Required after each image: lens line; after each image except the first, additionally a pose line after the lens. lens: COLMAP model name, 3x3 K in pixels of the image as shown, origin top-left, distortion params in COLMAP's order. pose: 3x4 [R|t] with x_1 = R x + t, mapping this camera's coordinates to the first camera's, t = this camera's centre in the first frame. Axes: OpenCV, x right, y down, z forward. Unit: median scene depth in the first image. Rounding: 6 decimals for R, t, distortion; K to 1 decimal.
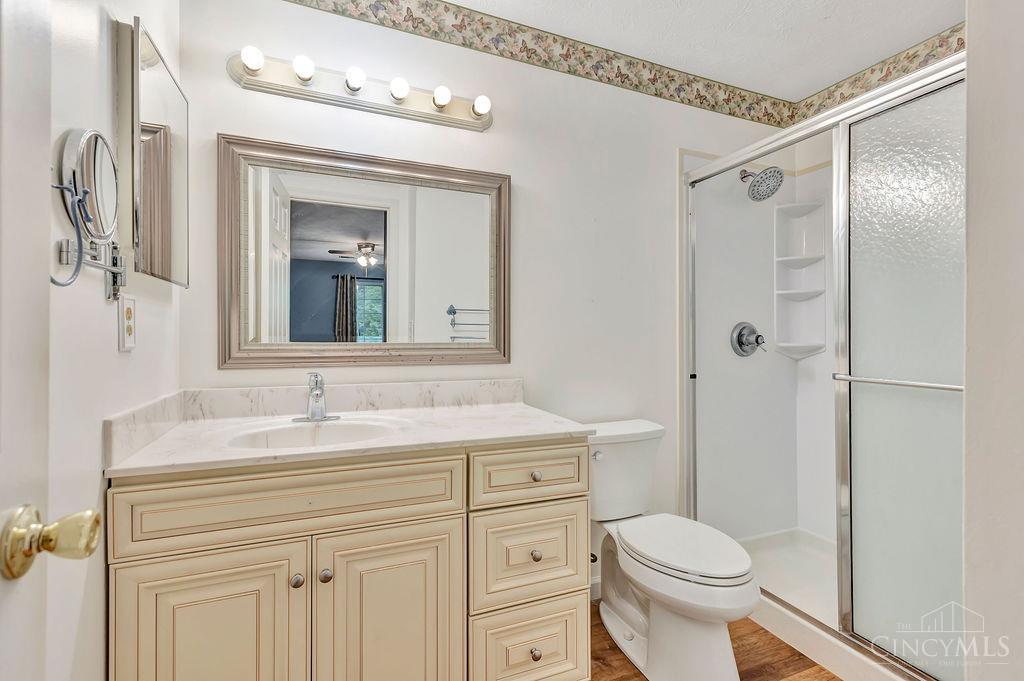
lens RADIAL K [[458.9, 0, 512.9], [0, 458.9, 338.7], [0, 0, 1]] dist [0.002483, 0.000084]
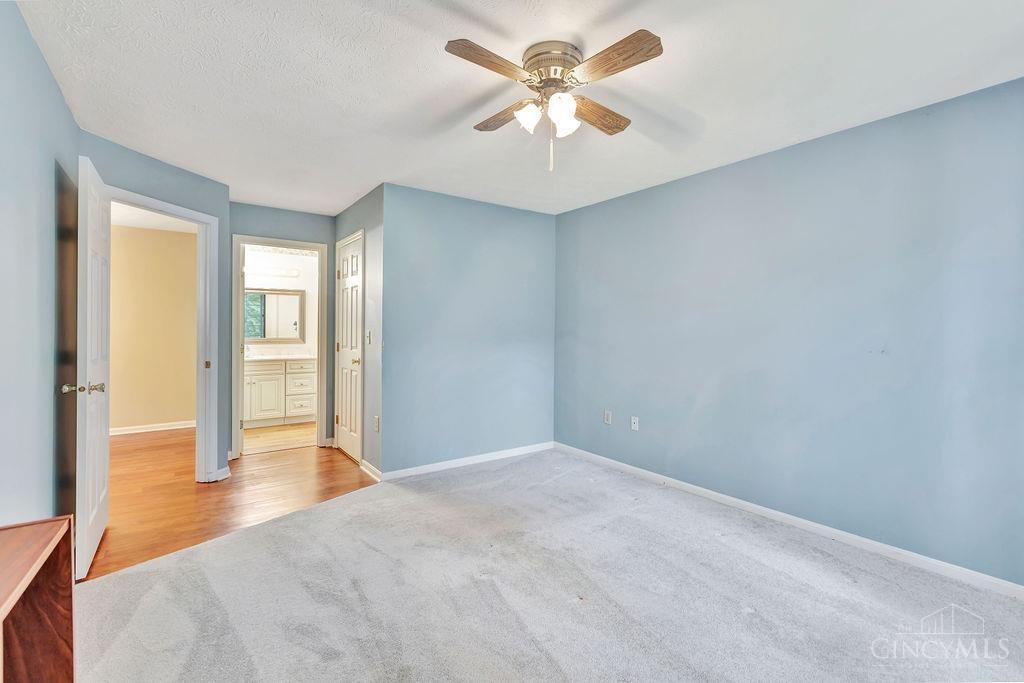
lens RADIAL K [[458.9, 0, 509.7], [0, 458.9, 334.6], [0, 0, 1]] dist [0.002483, 0.000084]
pose [[0.974783, 0.009029, 0.222974, 0.792515], [-0.009084, 0.999958, -0.000781, -0.026496], [-0.222972, -0.001264, 0.974824, -2.978791]]
